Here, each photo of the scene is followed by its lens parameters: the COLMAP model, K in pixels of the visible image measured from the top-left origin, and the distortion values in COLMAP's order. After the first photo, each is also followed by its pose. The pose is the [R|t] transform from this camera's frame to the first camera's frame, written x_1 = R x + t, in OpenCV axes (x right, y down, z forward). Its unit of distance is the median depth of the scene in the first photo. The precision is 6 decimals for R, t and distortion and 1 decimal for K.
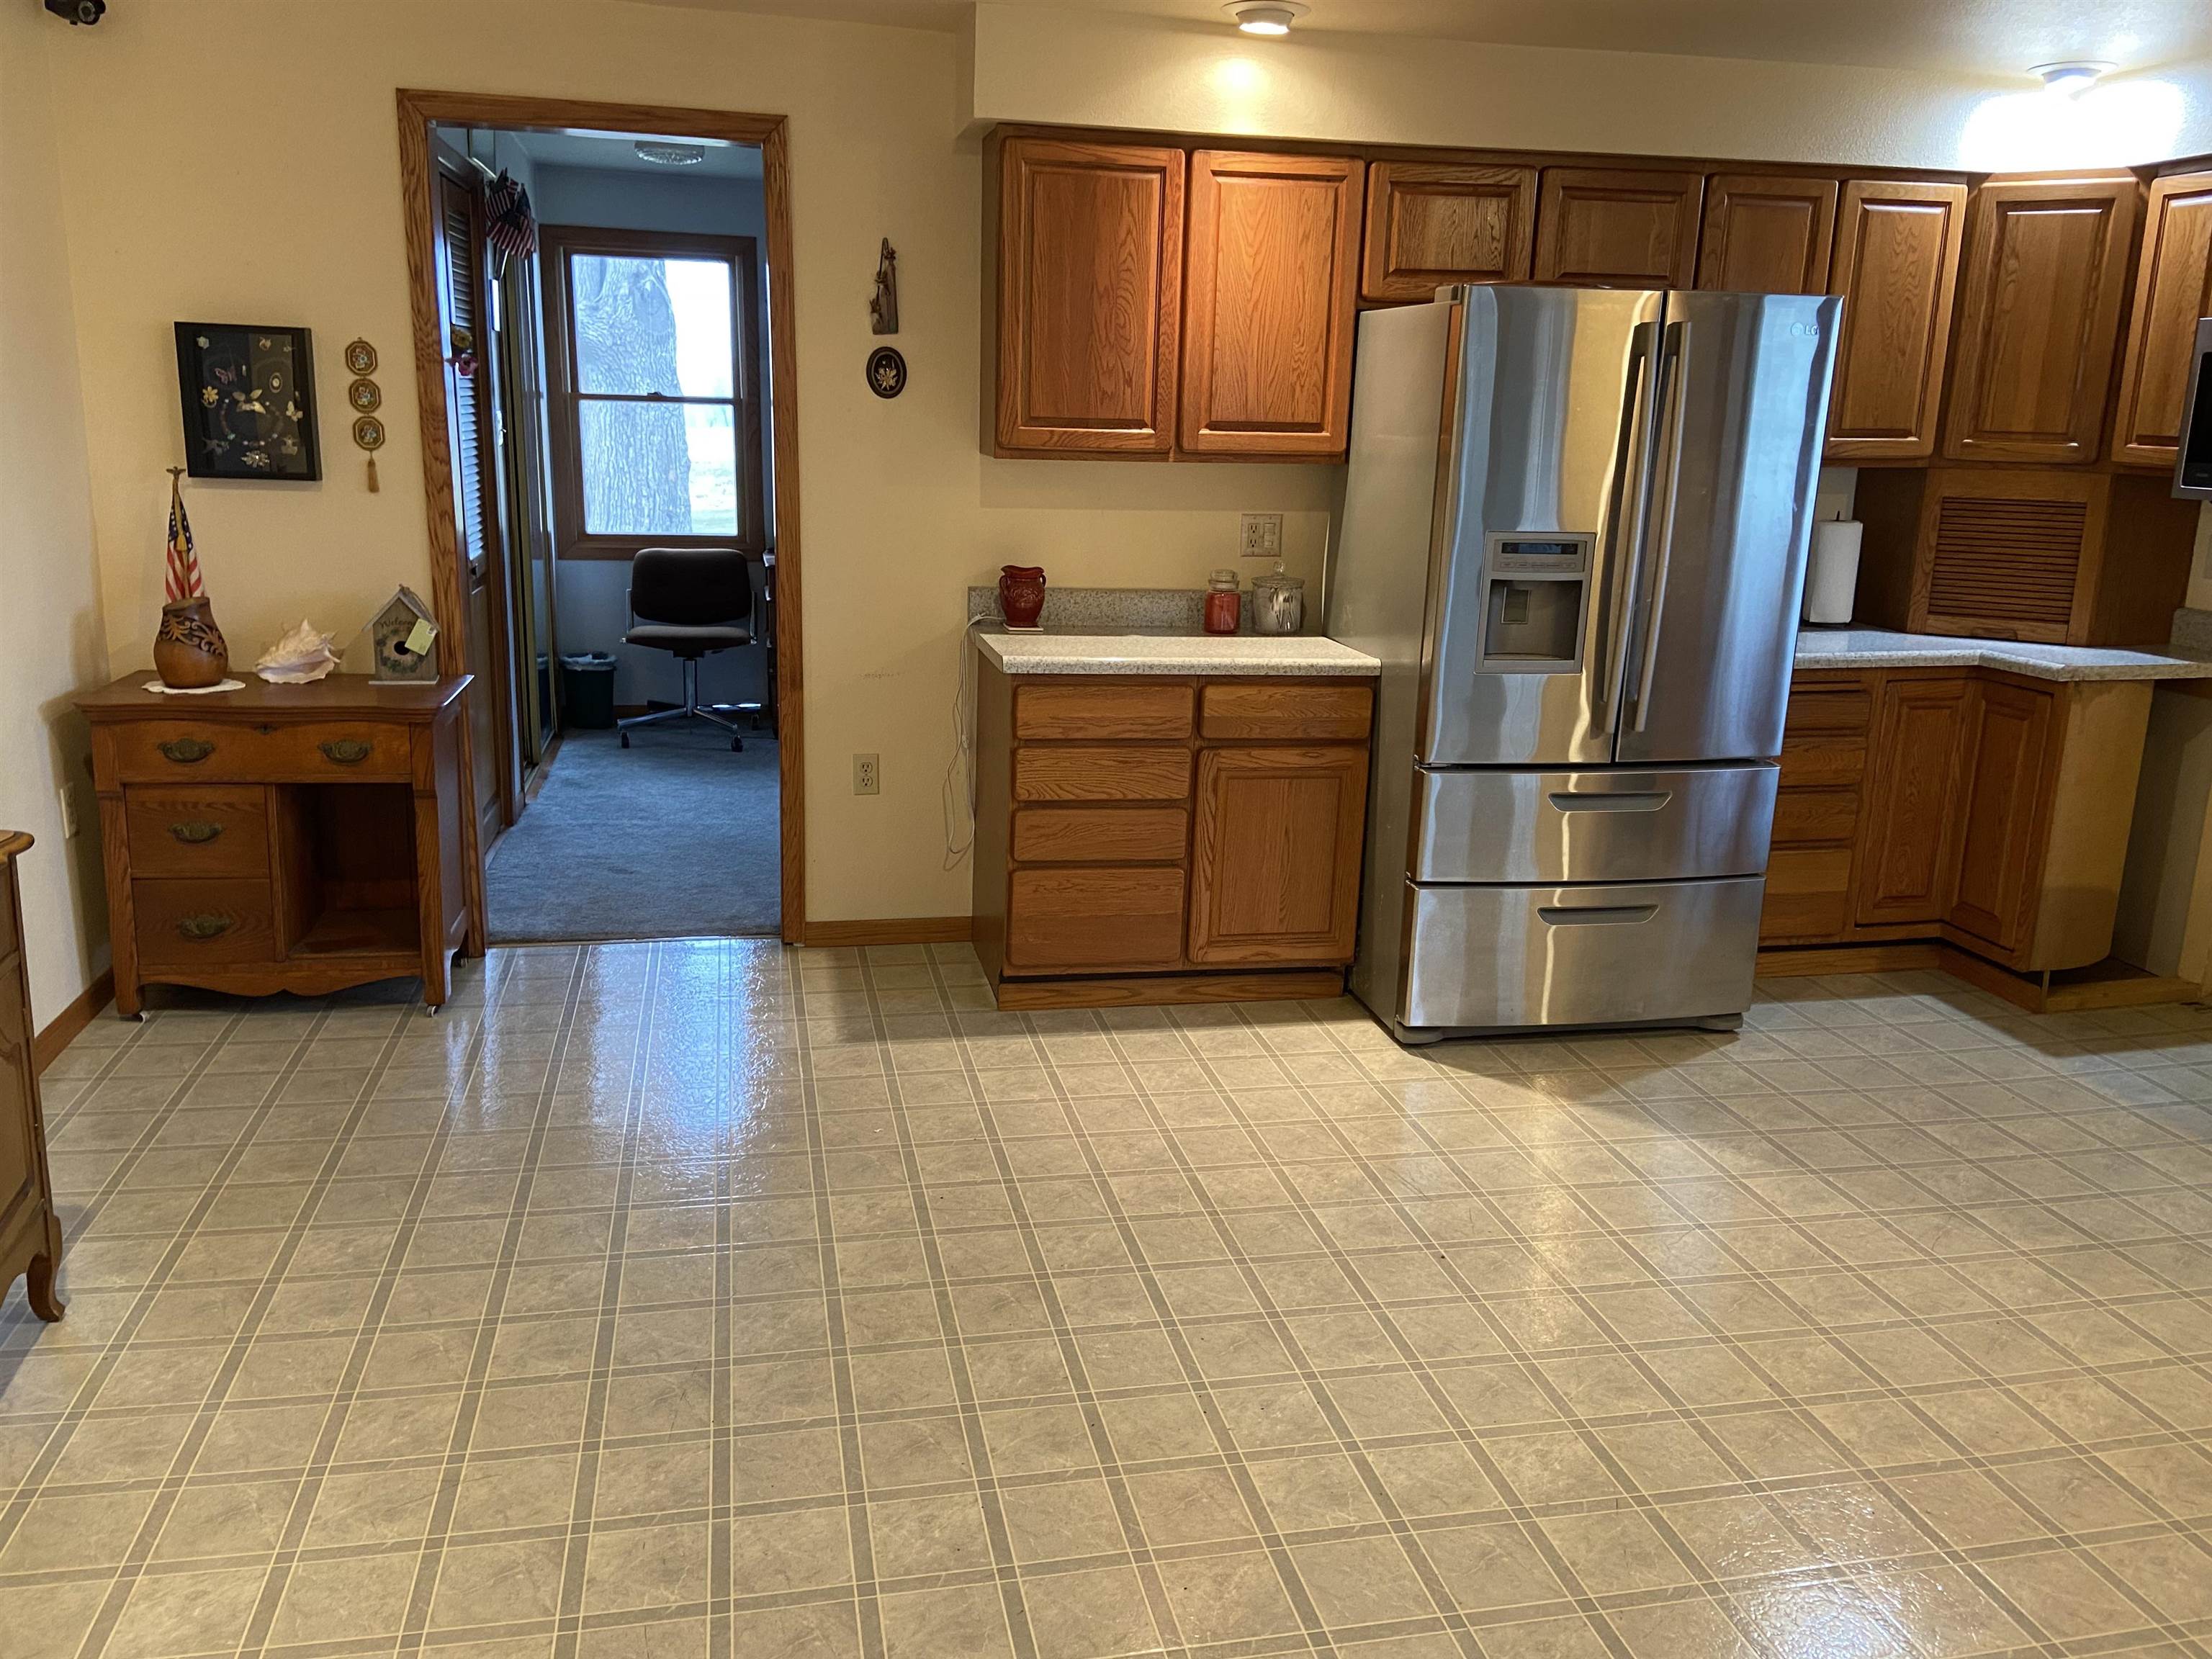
lens RADIAL K [[1660.8, 0, 1100.0], [0, 1660.8, 830.7], [0, 0, 1]] dist [0.102315, -0.094788]
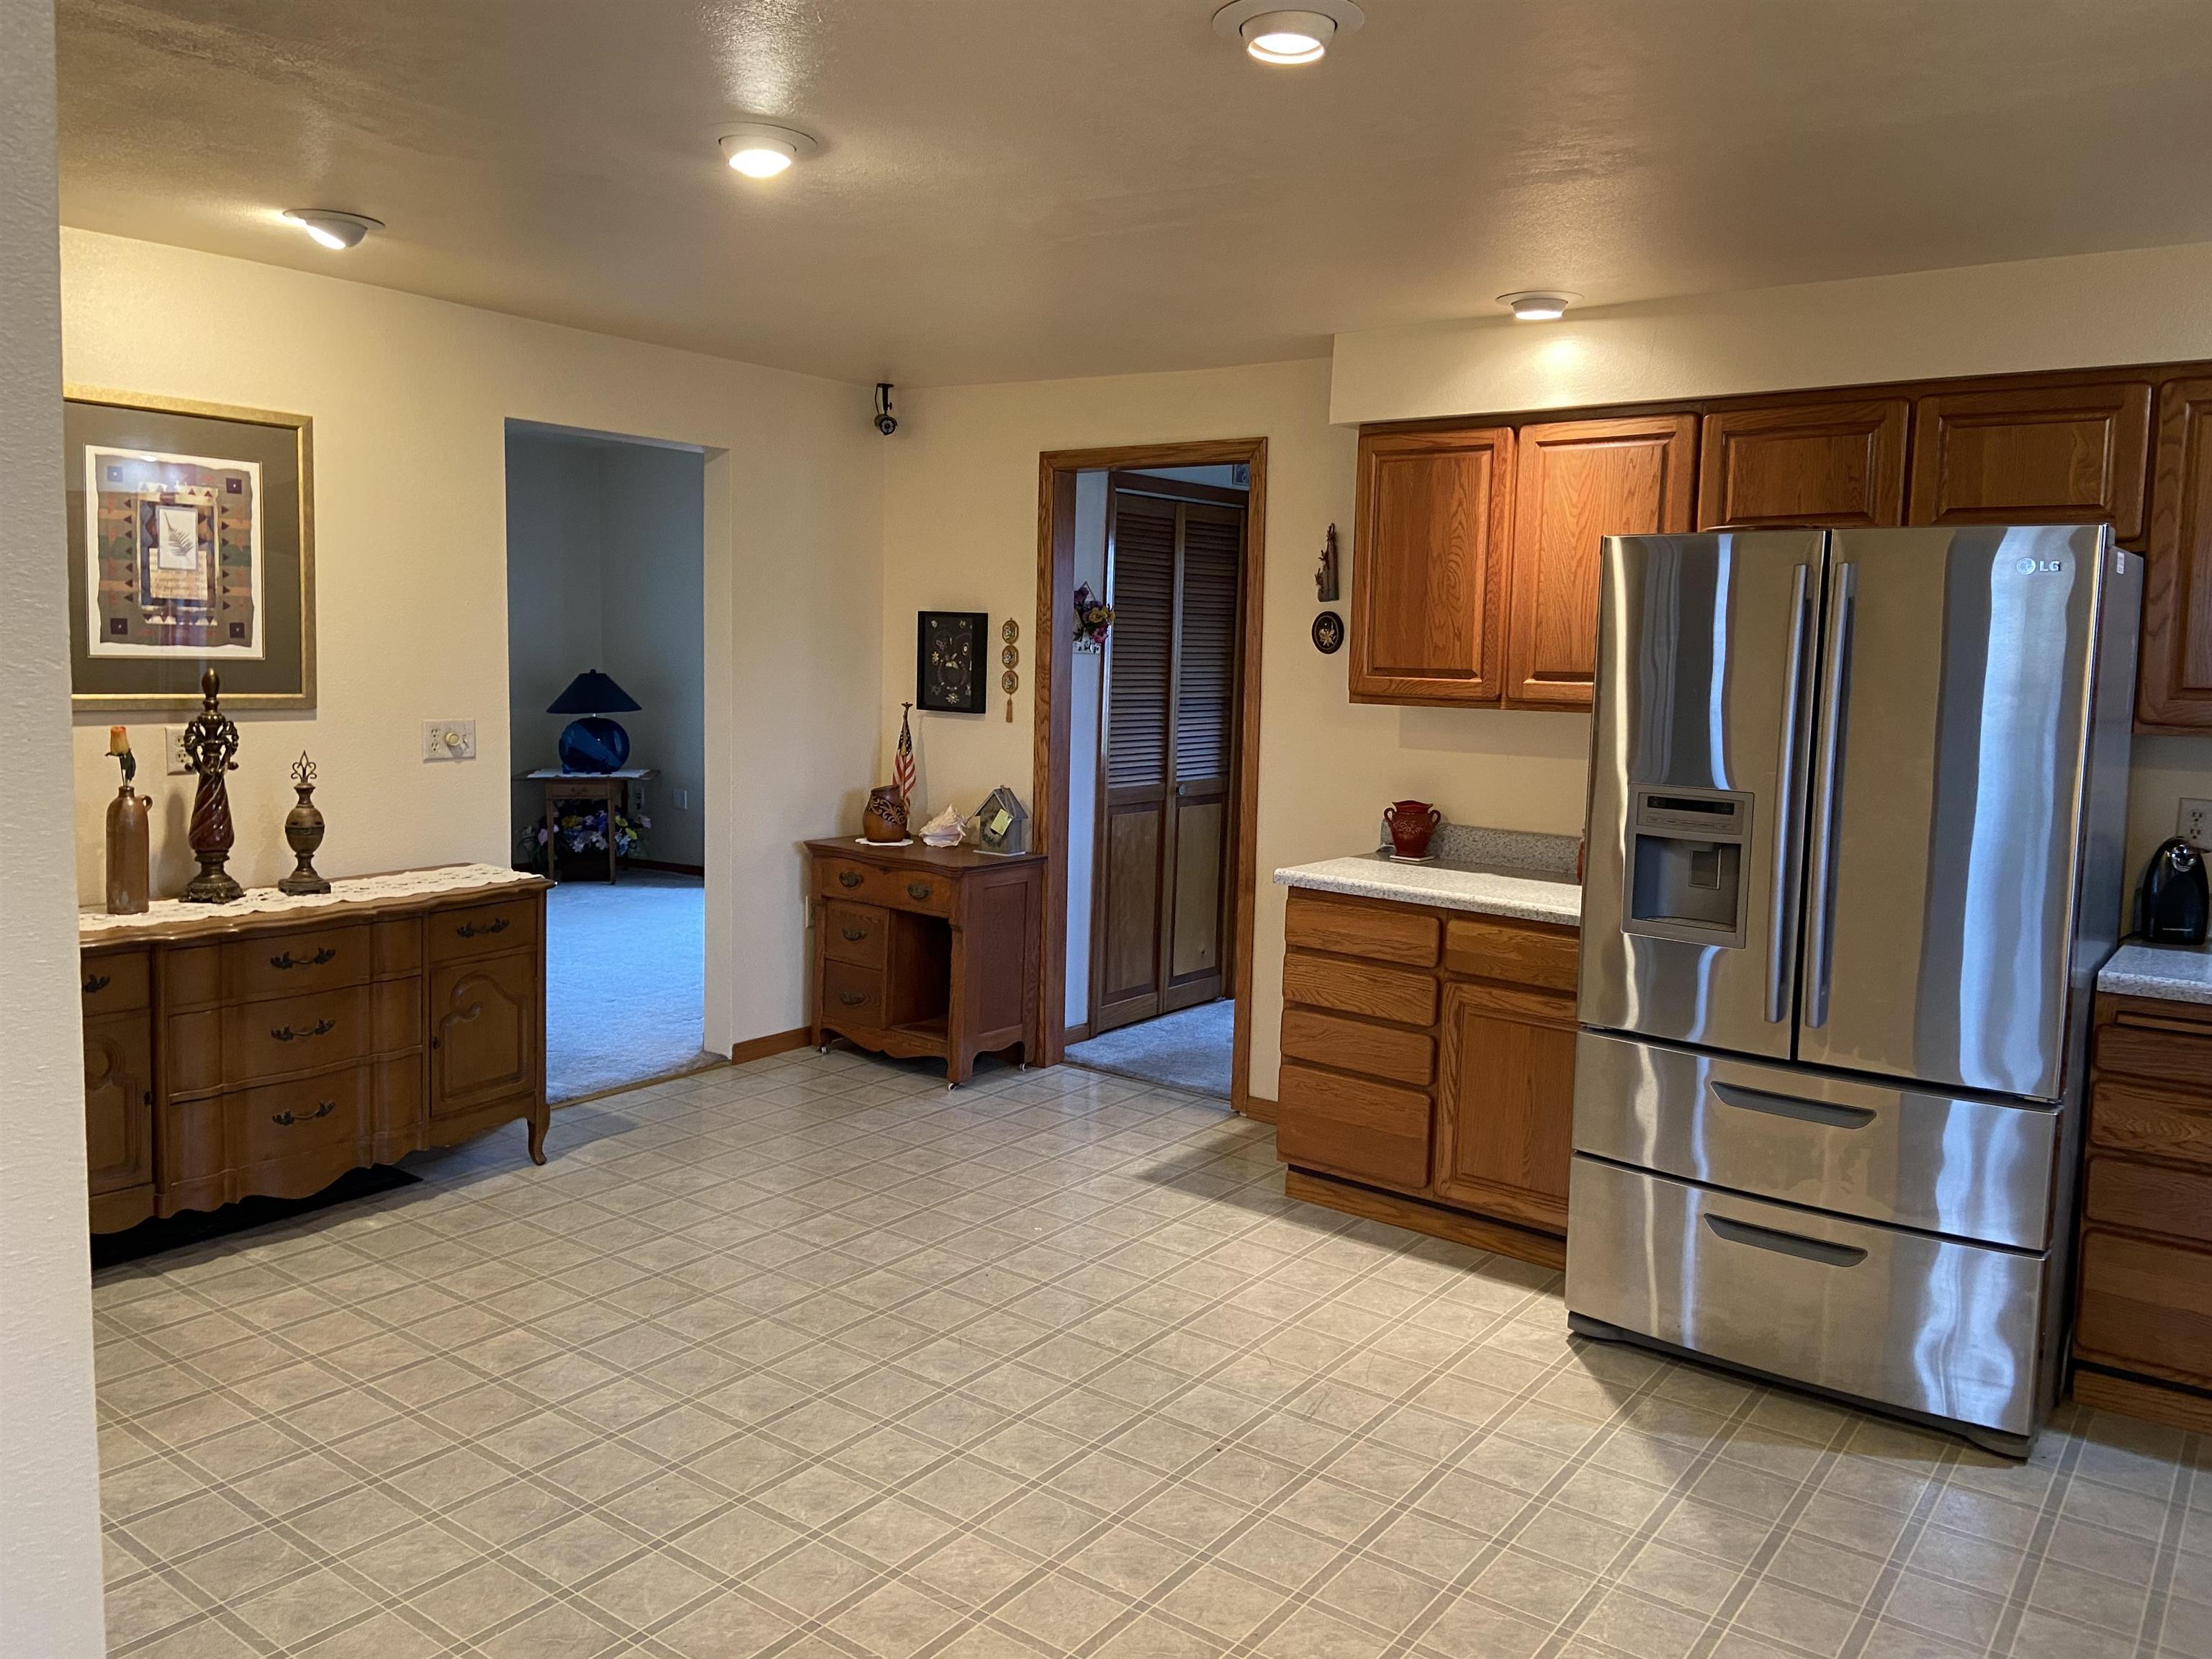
lens RADIAL K [[1660.8, 0, 1053.0], [0, 1660.8, 830.5], [0, 0, 1]] dist [0.102315, -0.094788]
pose [[0.647962, 0.076155, -0.757856, 0.682532], [-0.196450, 0.978035, -0.069682, -0.020195], [0.735903, 0.194032, 0.648690, 0.137283]]
